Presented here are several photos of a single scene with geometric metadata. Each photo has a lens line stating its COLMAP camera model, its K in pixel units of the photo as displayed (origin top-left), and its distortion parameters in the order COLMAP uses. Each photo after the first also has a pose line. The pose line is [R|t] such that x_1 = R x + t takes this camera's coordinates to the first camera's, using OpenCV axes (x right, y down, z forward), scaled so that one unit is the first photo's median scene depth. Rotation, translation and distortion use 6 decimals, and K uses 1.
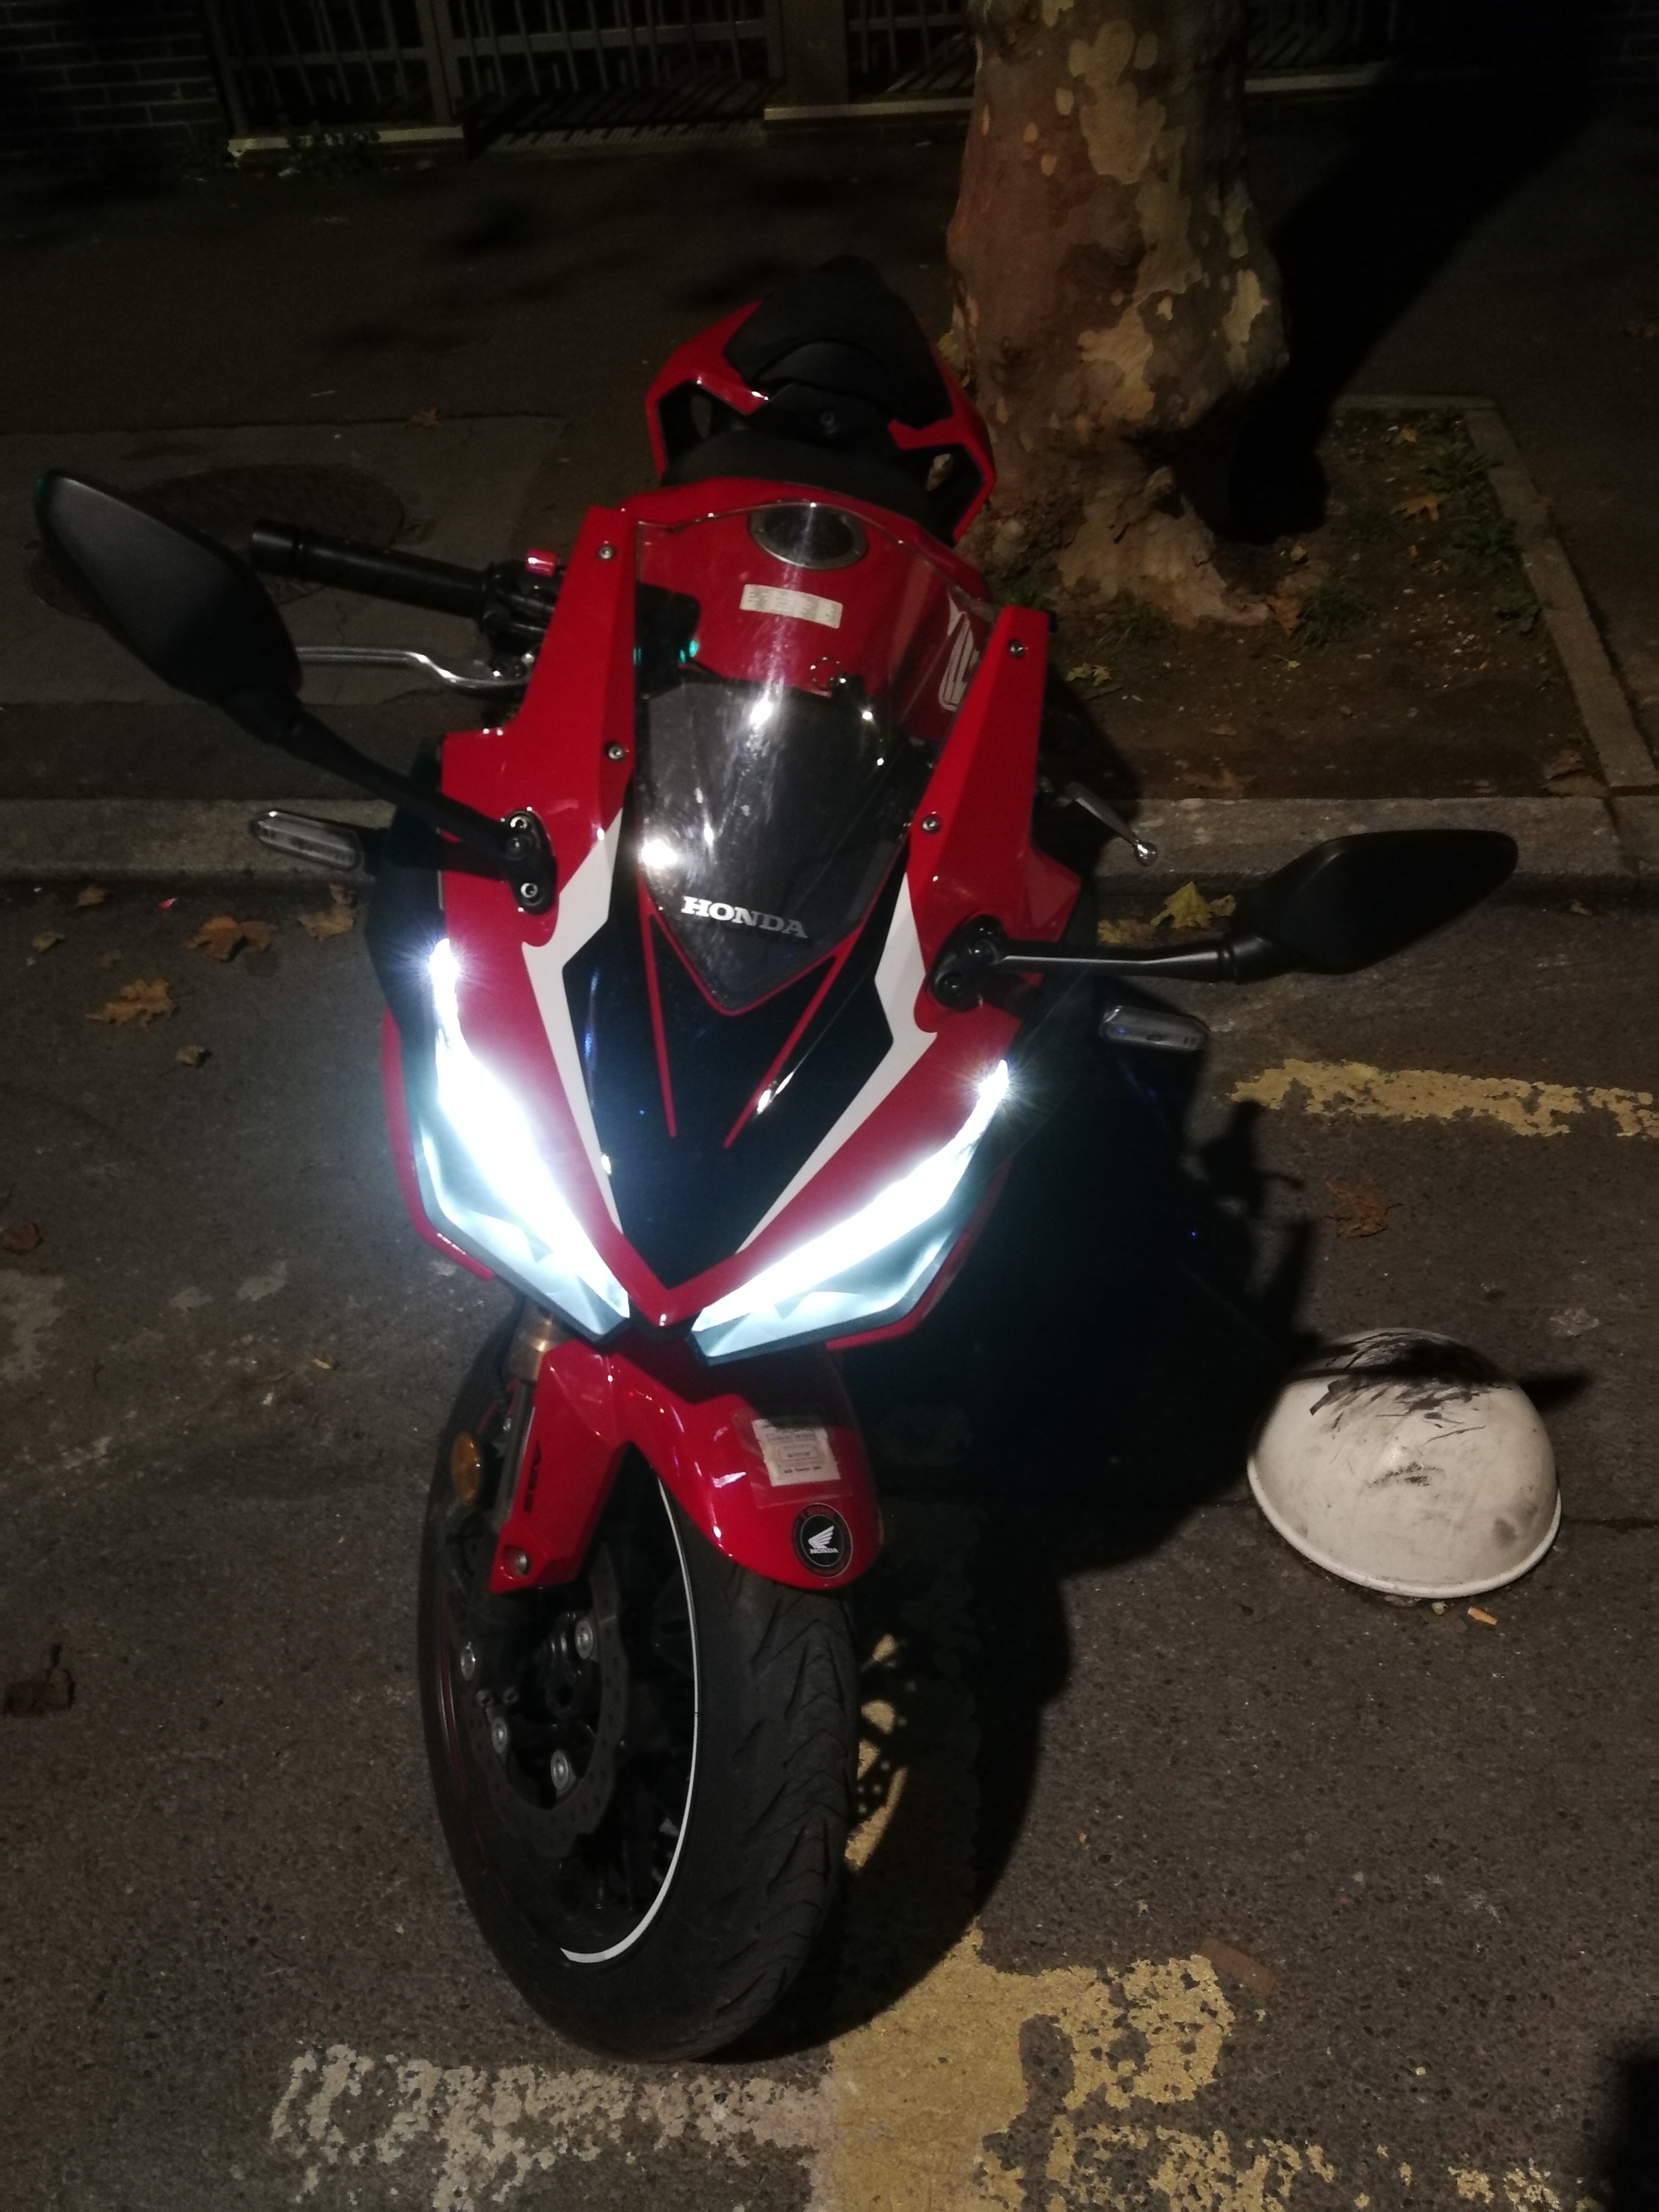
lens RADIAL K [[1790.6, 0, 799.3], [0, 1790.6, 997.9], [0, 0, 1]] dist [0.039238, -0.036453]
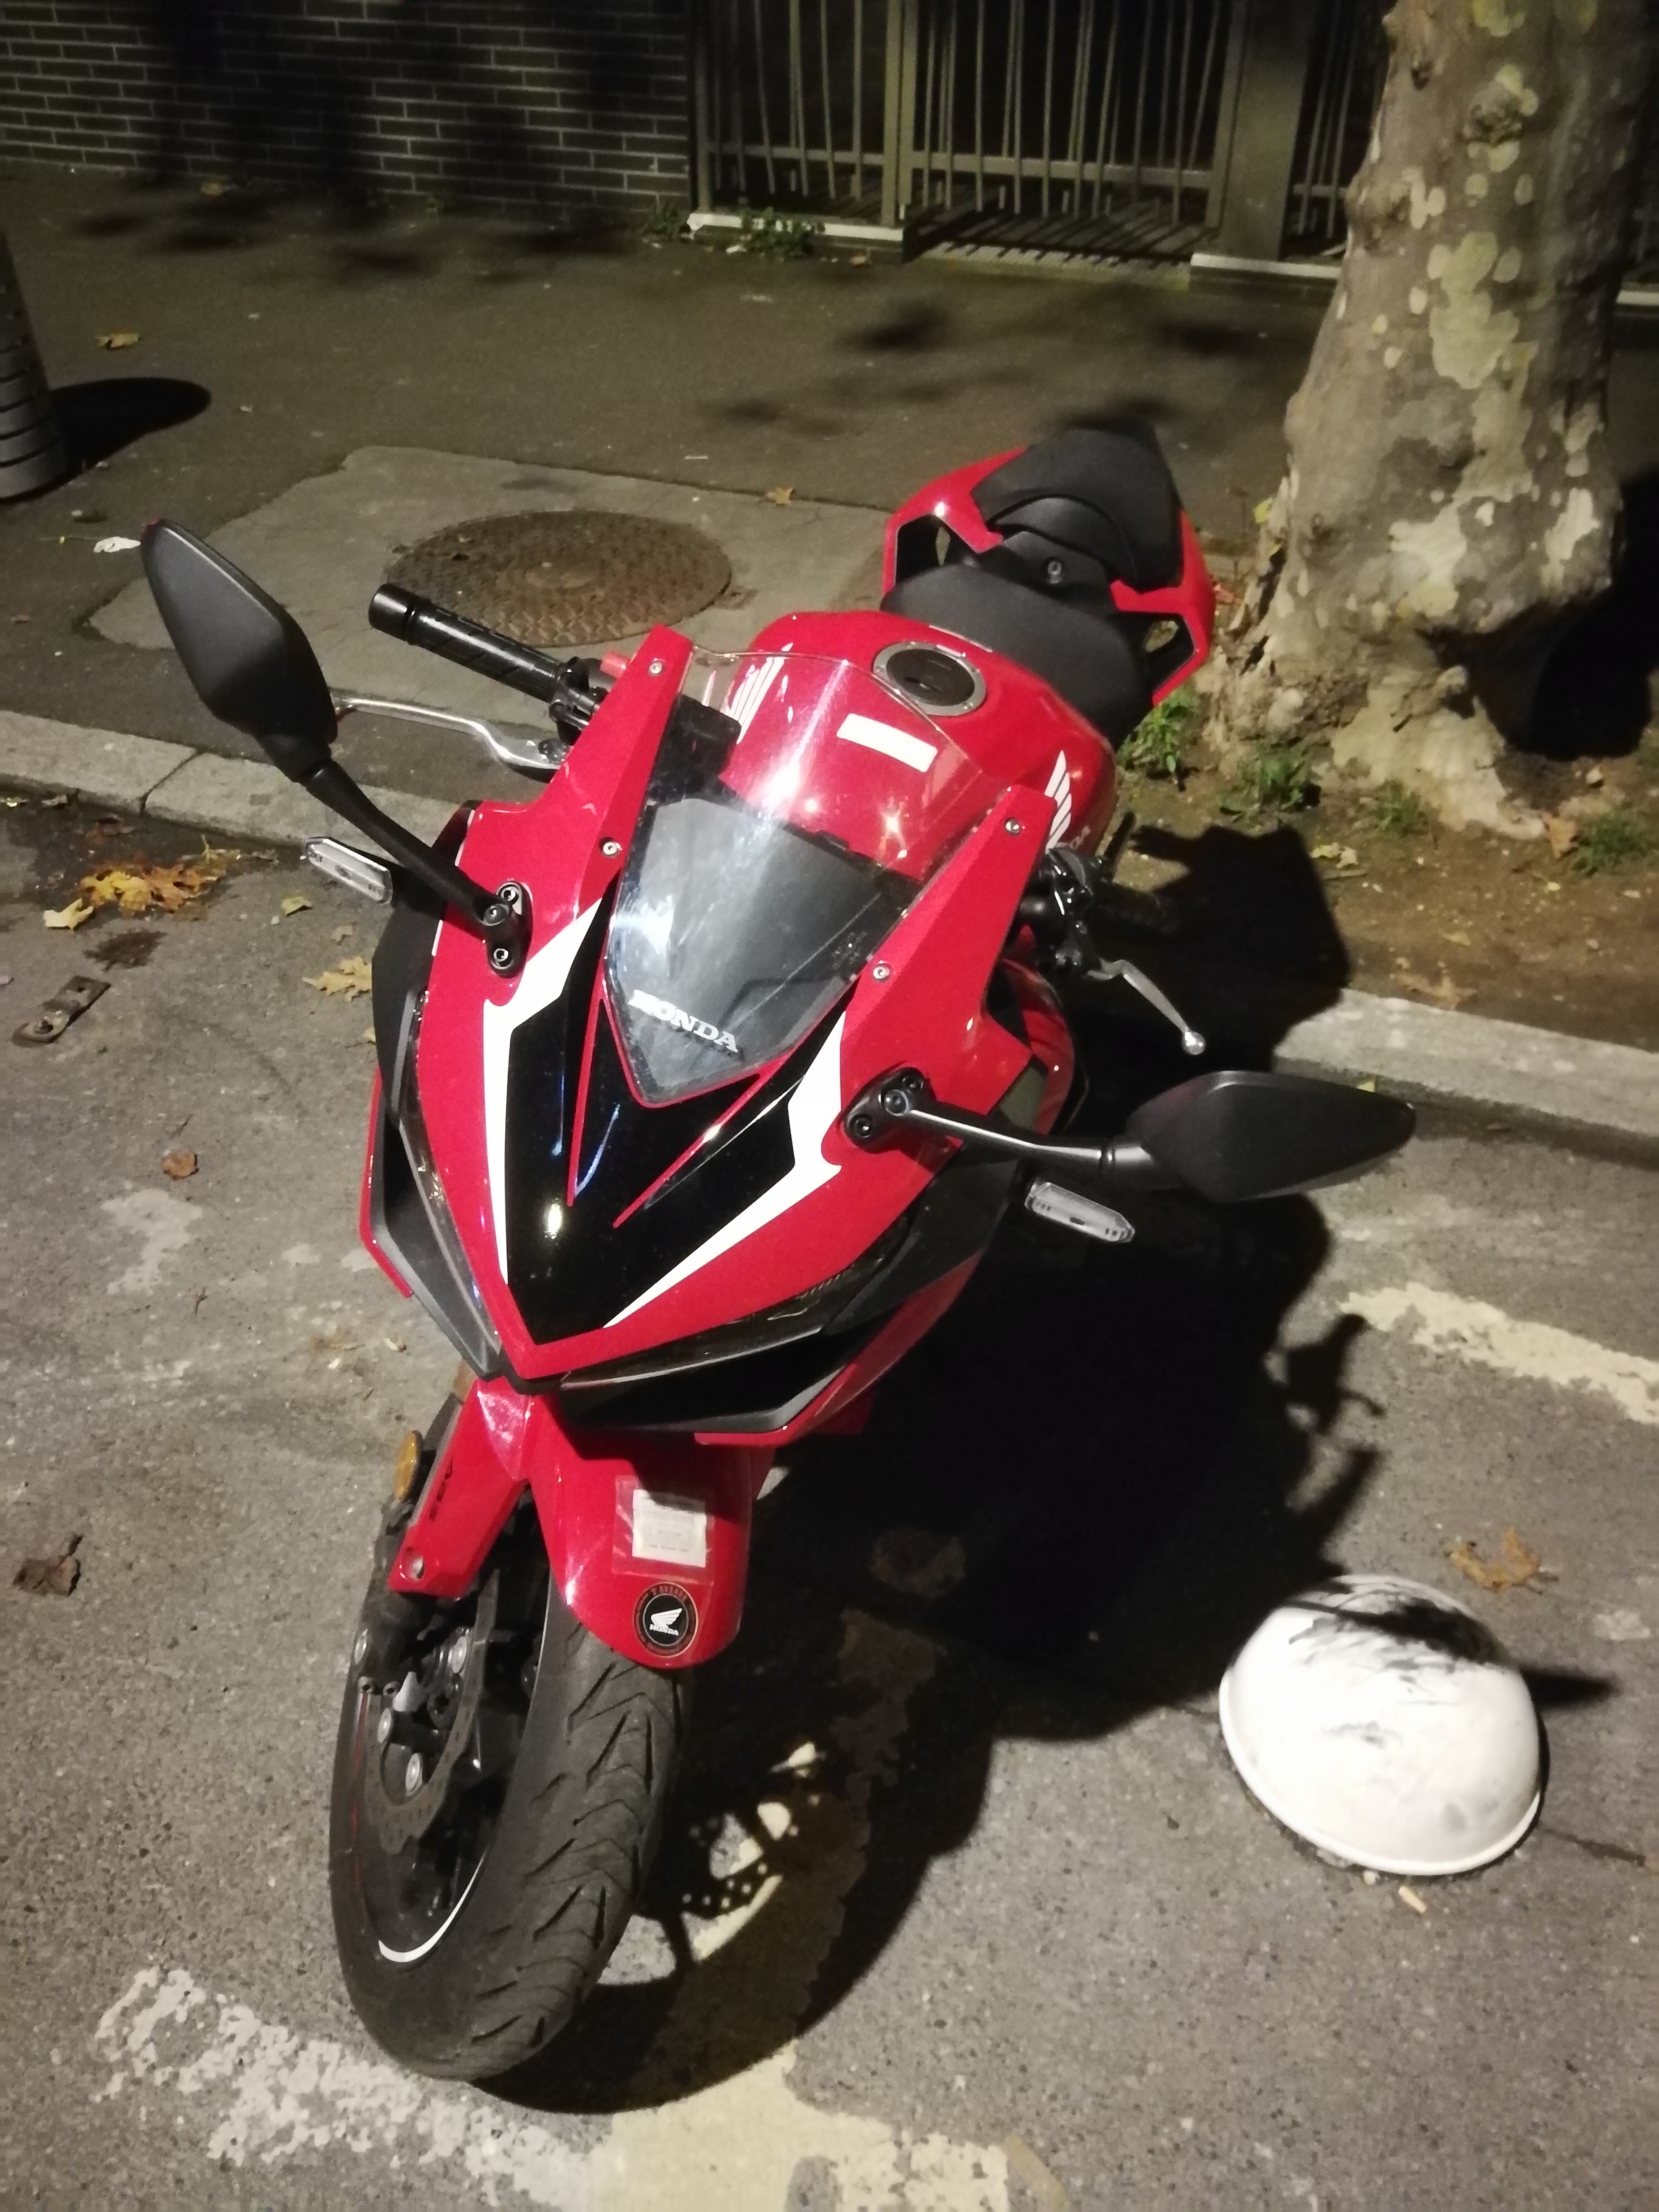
lens RADIAL K [[1790.6, 0, 829.8], [0, 1790.6, 970.0], [0, 0, 1]] dist [0.039238, -0.036453]
pose [[0.962556, 0.209498, -0.172038, 0.133473], [-0.219507, 0.974742, -0.041161, -0.028398], [0.159069, 0.077383, 0.984230, -0.027728]]
